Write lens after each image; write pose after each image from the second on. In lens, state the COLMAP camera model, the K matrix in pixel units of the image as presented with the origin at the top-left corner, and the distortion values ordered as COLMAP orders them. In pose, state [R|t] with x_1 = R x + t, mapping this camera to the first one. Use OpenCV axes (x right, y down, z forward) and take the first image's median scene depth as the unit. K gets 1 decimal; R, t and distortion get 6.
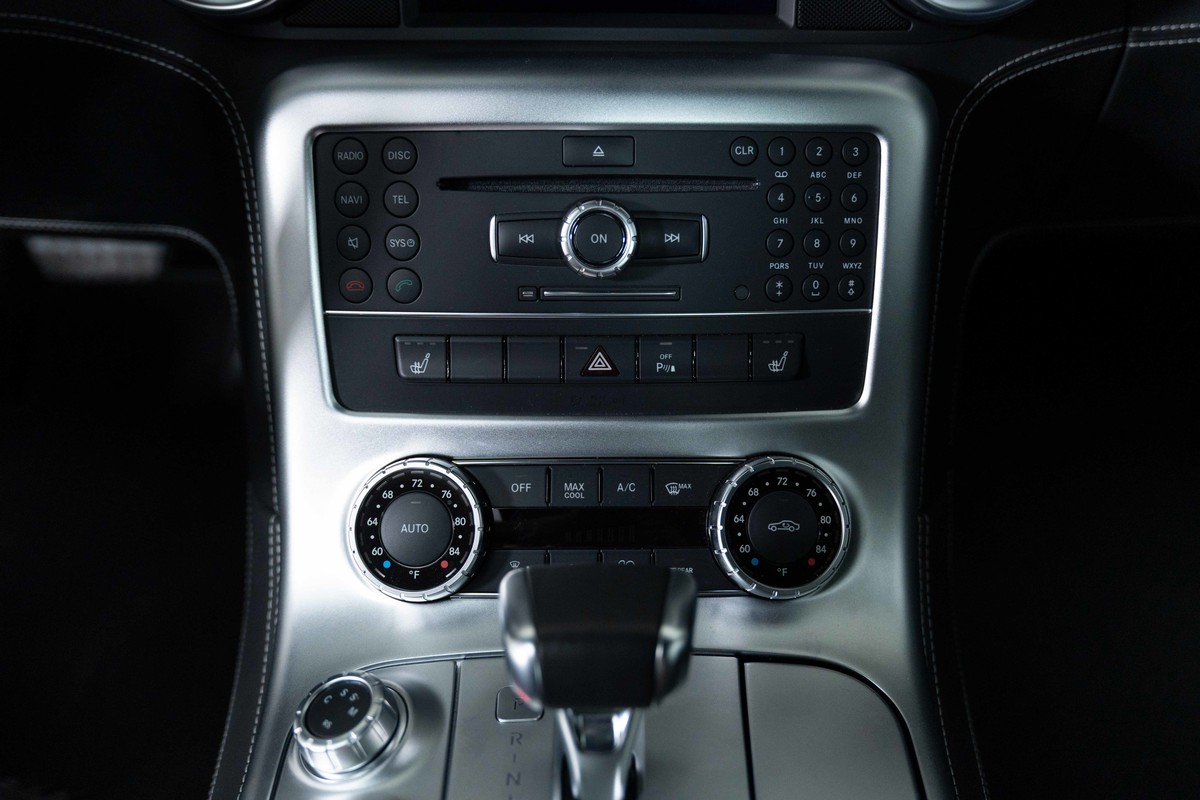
lens RADIAL K [[1041.4, 0, 634.4], [0, 1041.4, 379.6], [0, 0, 1]] dist [-0.007937, -0.003450]
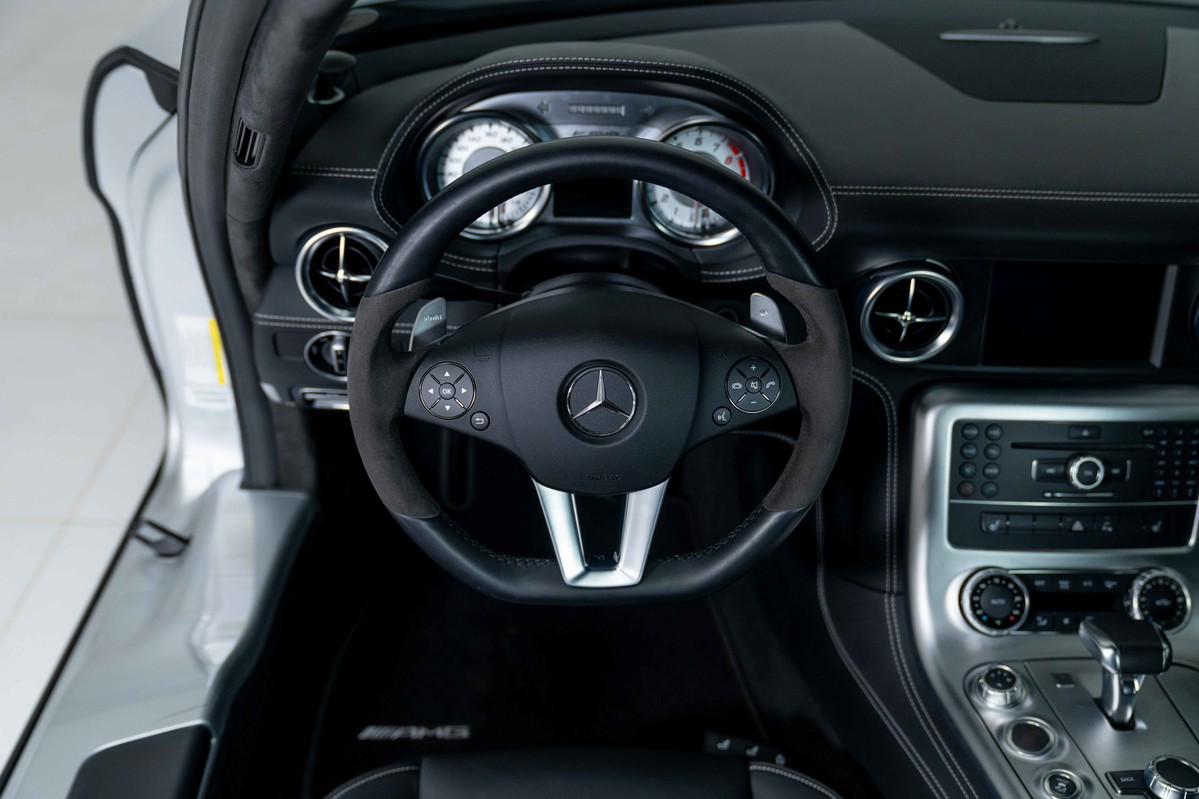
lens RADIAL K [[1139.2, 0, 594.3], [0, 1139.2, 407.5], [0, 0, 1]] dist [0.011418, -0.005225]
pose [[0.999519, 0.014519, 0.027413, -1.127900], [-0.014162, 0.999813, -0.013179, -0.221728], [-0.027599, 0.012784, 0.999537, -1.381254]]
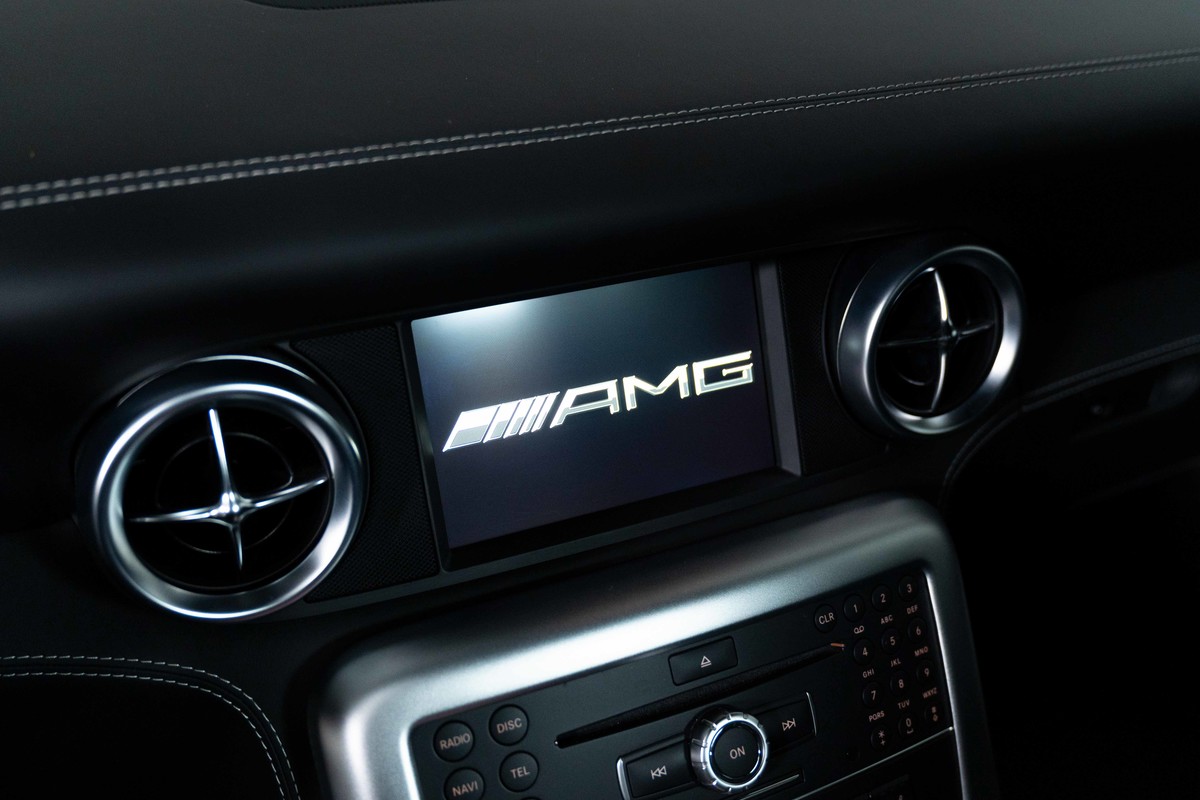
lens RADIAL K [[1182.1, 0, 600.0], [0, 1182.1, 400.0], [0, 0, 1]] dist [-0.008228, -0.005851]
pose [[0.908377, -0.199795, 0.367333, -0.470628], [0.262822, 0.956056, -0.129927, -0.328331], [-0.325232, 0.214566, 0.920970, -0.035508]]
